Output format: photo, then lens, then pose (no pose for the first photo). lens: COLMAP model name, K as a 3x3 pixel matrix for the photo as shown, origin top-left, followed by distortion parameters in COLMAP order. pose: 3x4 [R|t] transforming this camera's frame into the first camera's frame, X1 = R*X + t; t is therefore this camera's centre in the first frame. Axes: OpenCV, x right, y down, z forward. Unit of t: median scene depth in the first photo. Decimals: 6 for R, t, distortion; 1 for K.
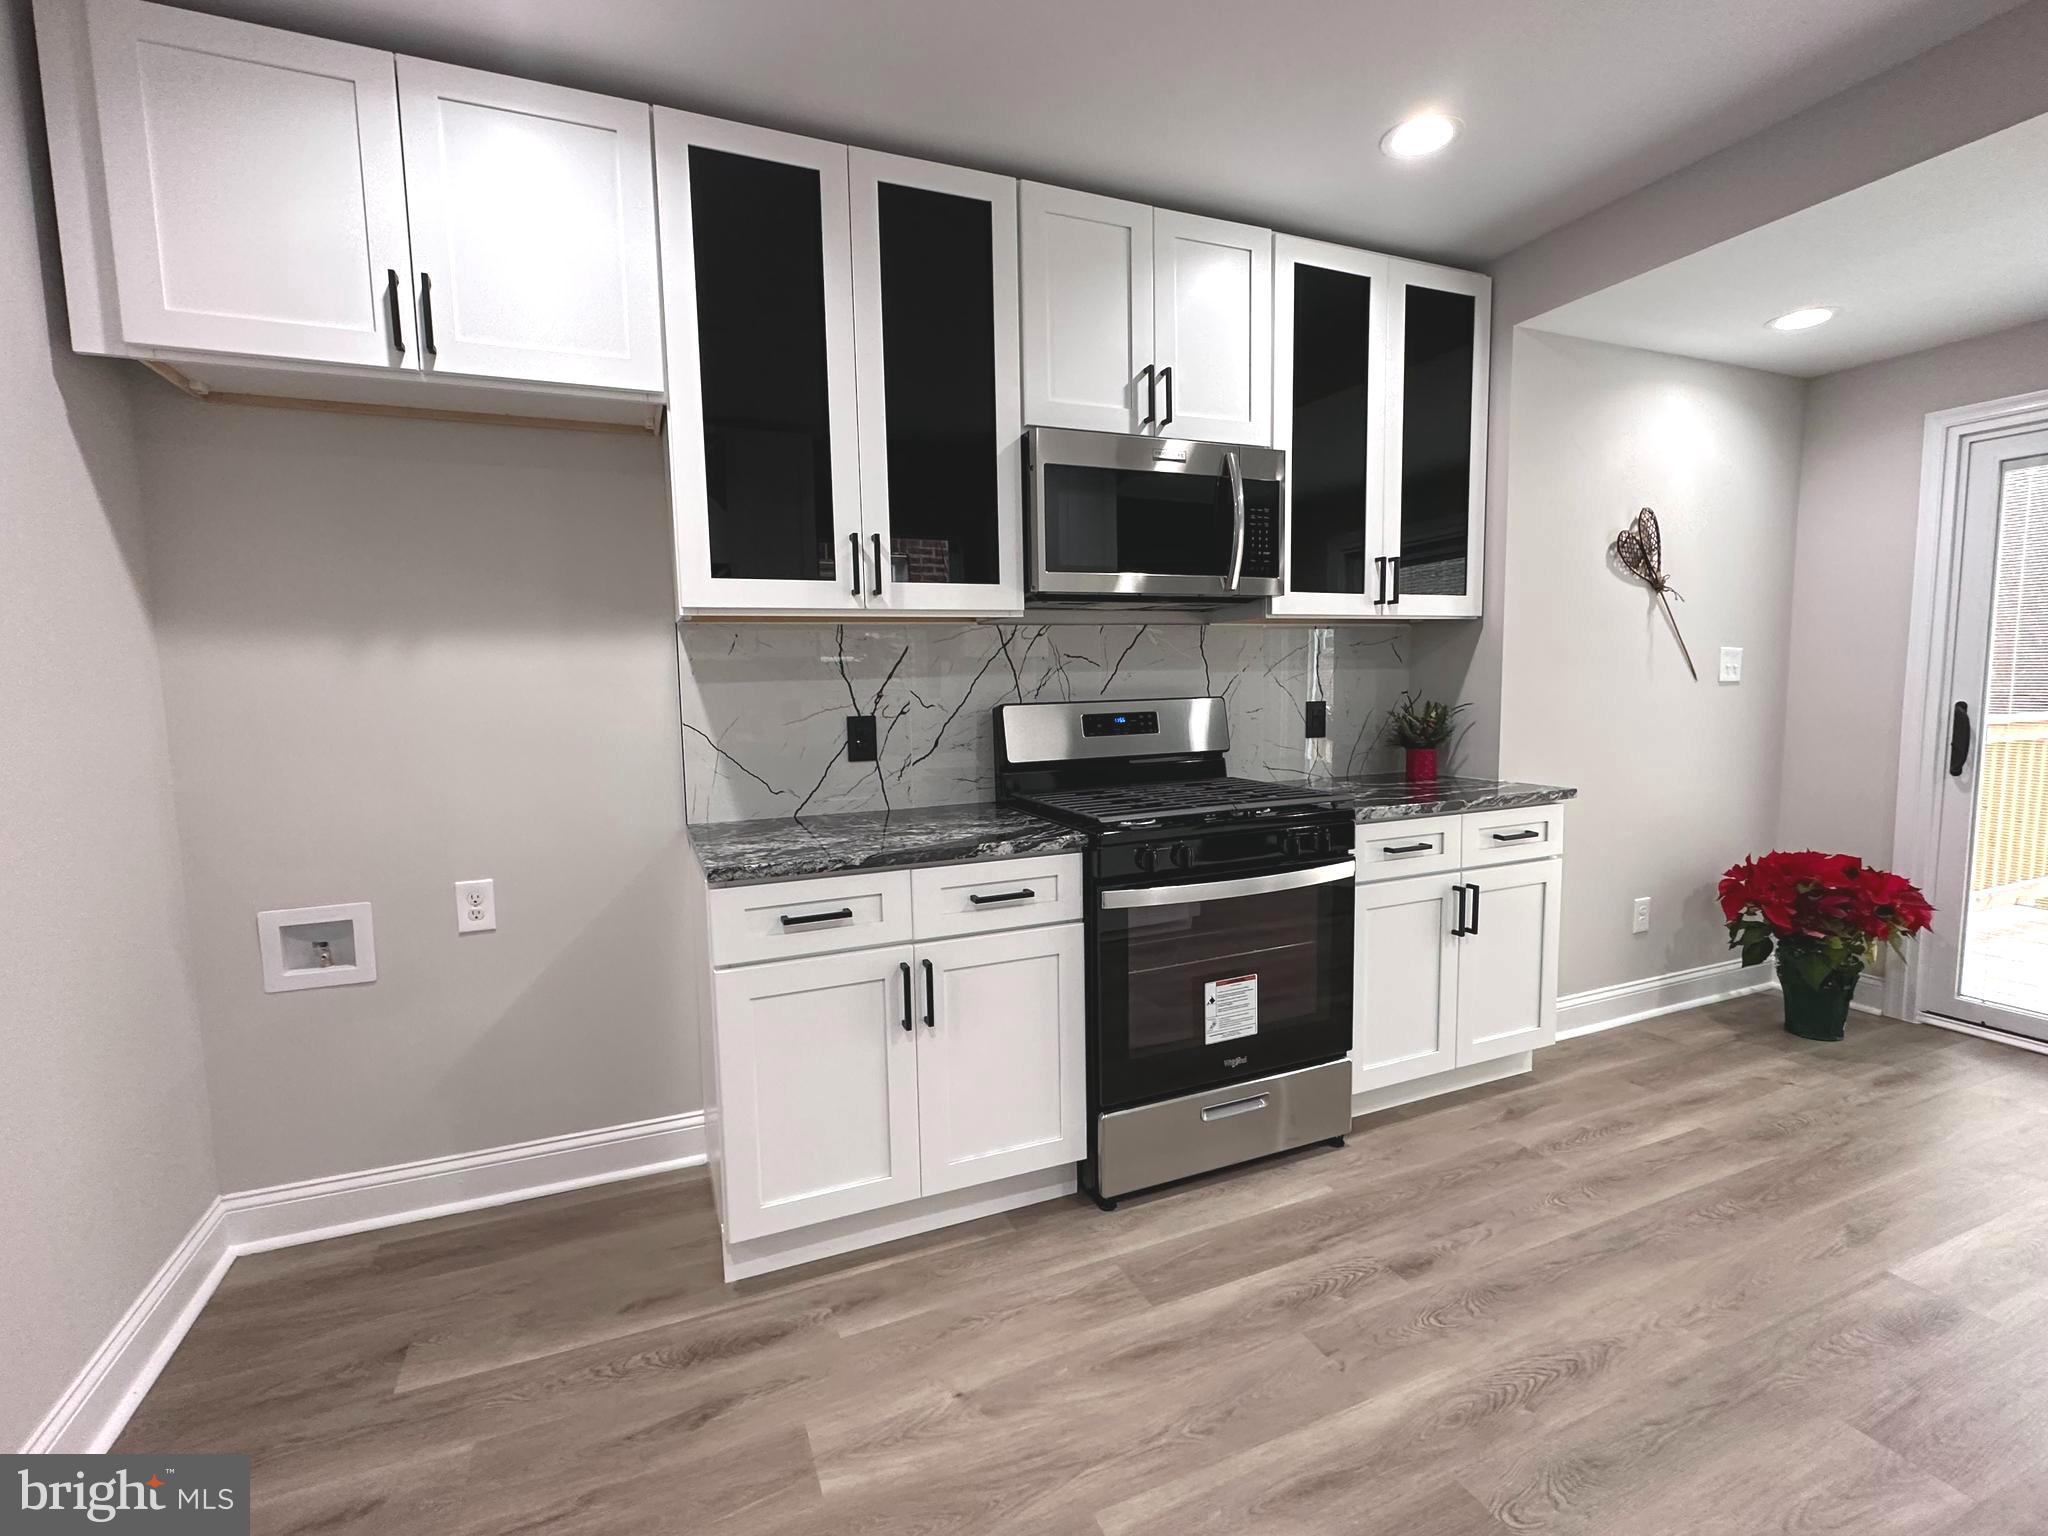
lens RADIAL K [[936.7, 0, 1023.9], [0, 936.7, 771.5], [0, 0, 1]] dist [0.000291, 0.000030]
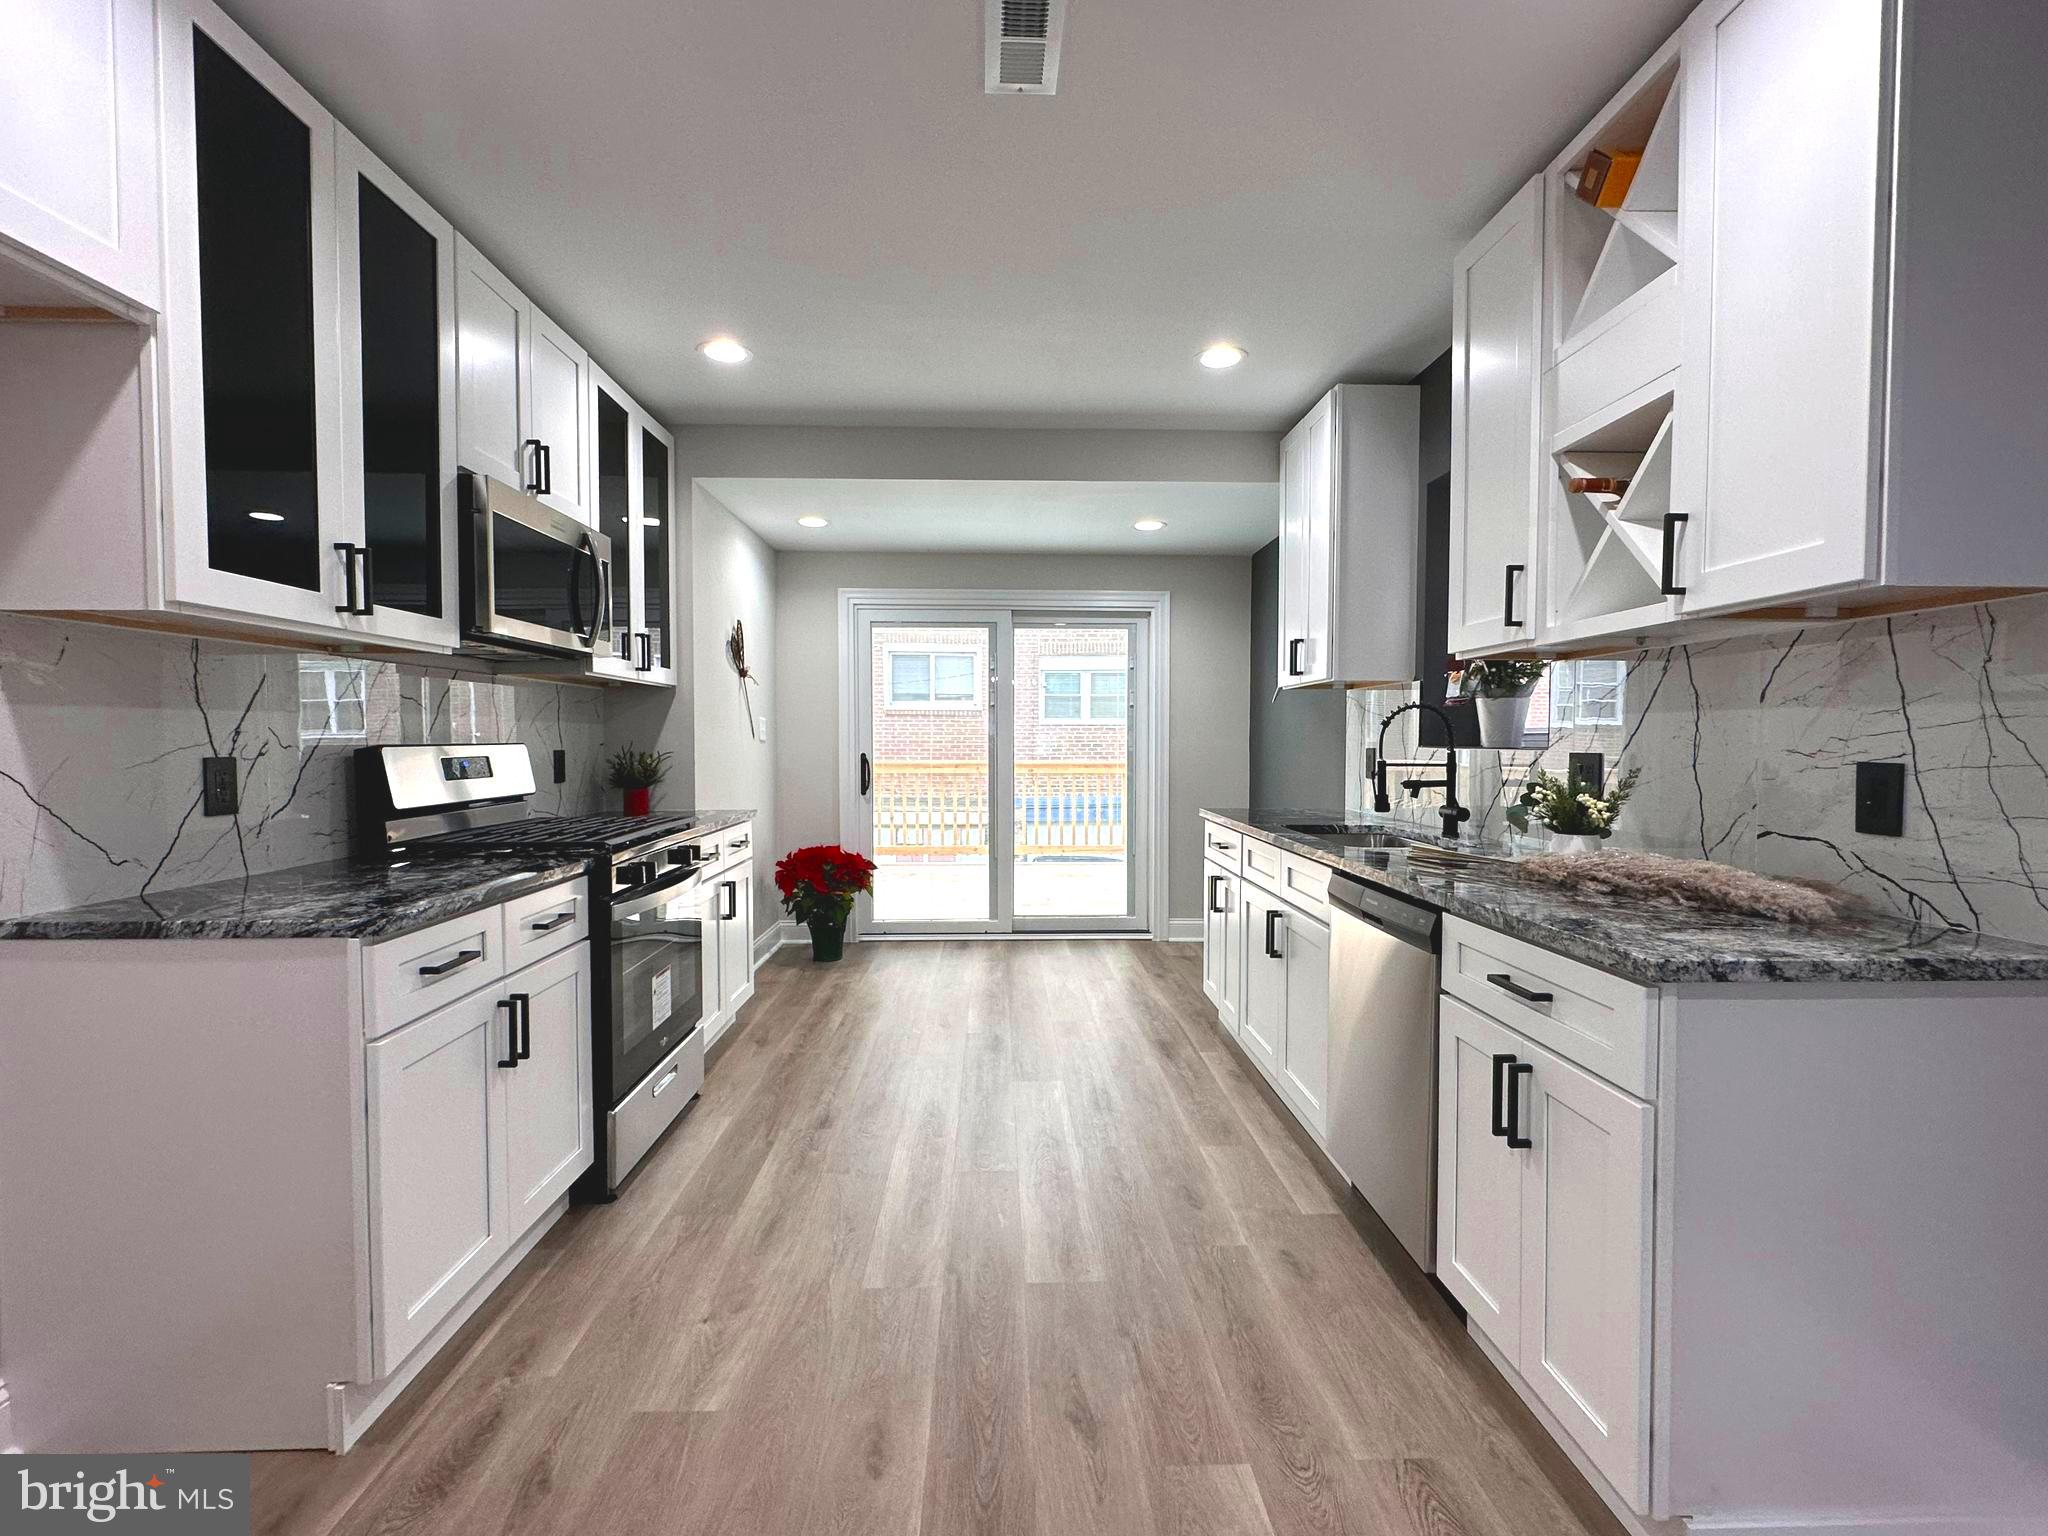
lens RADIAL K [[936.7, 0, 1023.9], [0, 936.7, 771.5], [0, 0, 1]] dist [0.000291, 0.000030]
pose [[0.364555, -0.014667, 0.931066, -0.711620], [0.089098, 0.995838, -0.019199, 0.029543], [-0.926910, 0.089955, 0.364344, 0.103249]]
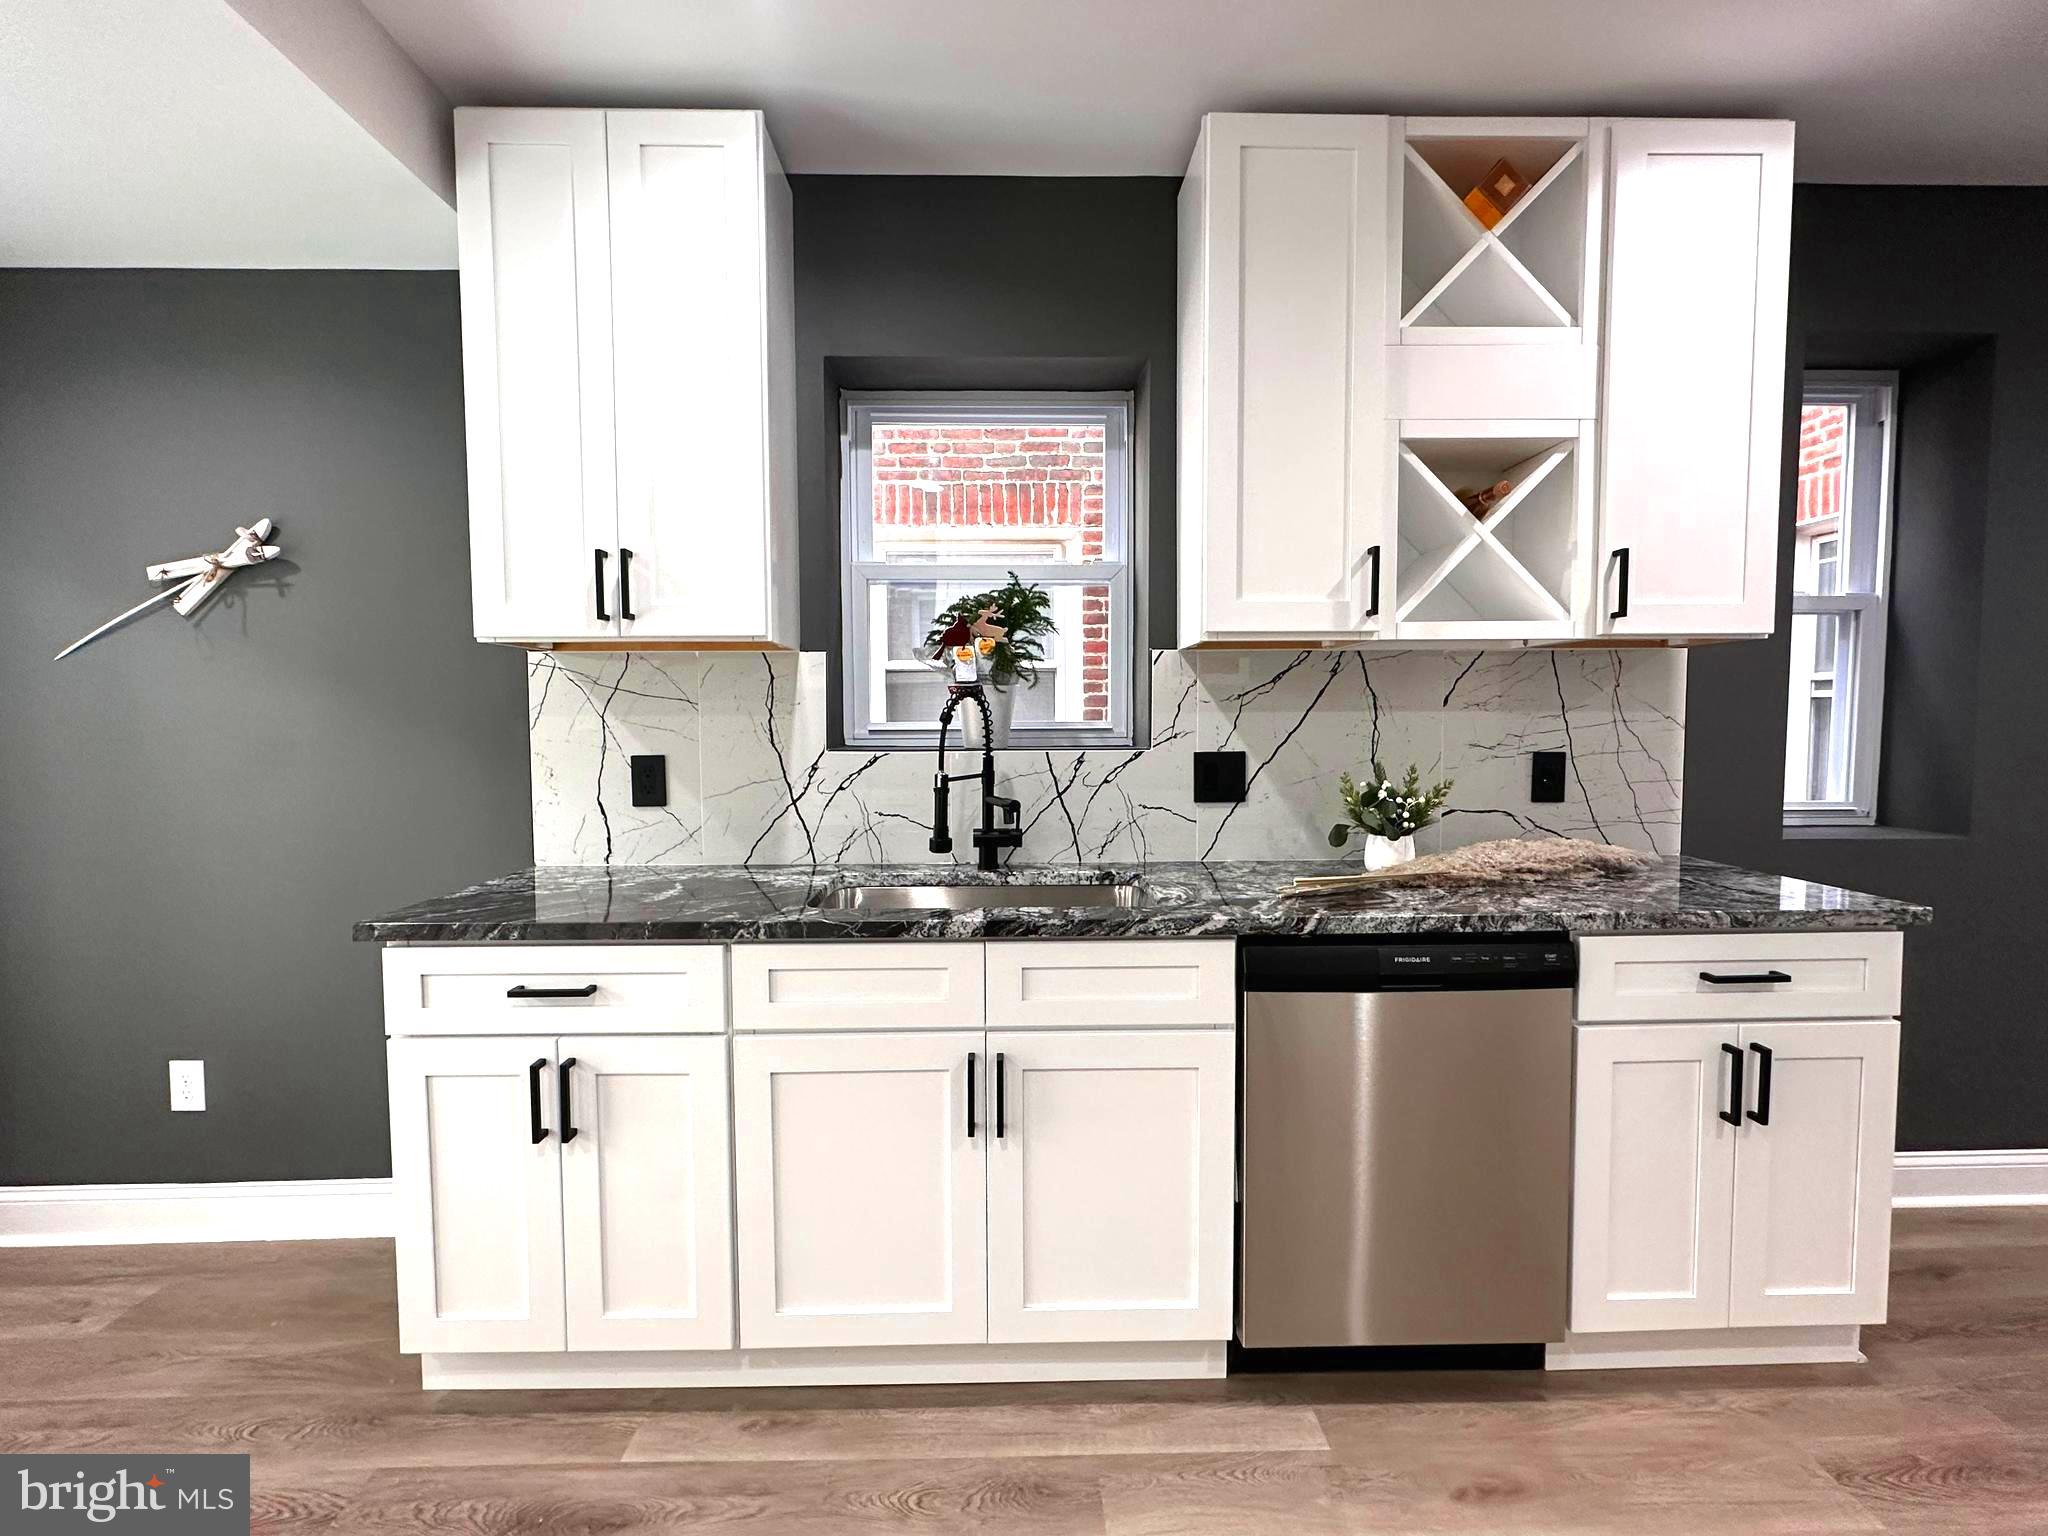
lens RADIAL K [[936.7, 0, 1023.9], [0, 936.7, 771.5], [0, 0, 1]] dist [0.000291, 0.000030]
pose [[-0.927409, -0.001164, 0.374048, 0.305944], [0.059664, 0.986731, 0.151002, -0.095644], [-0.369260, 0.162358, -0.915034, 0.880347]]
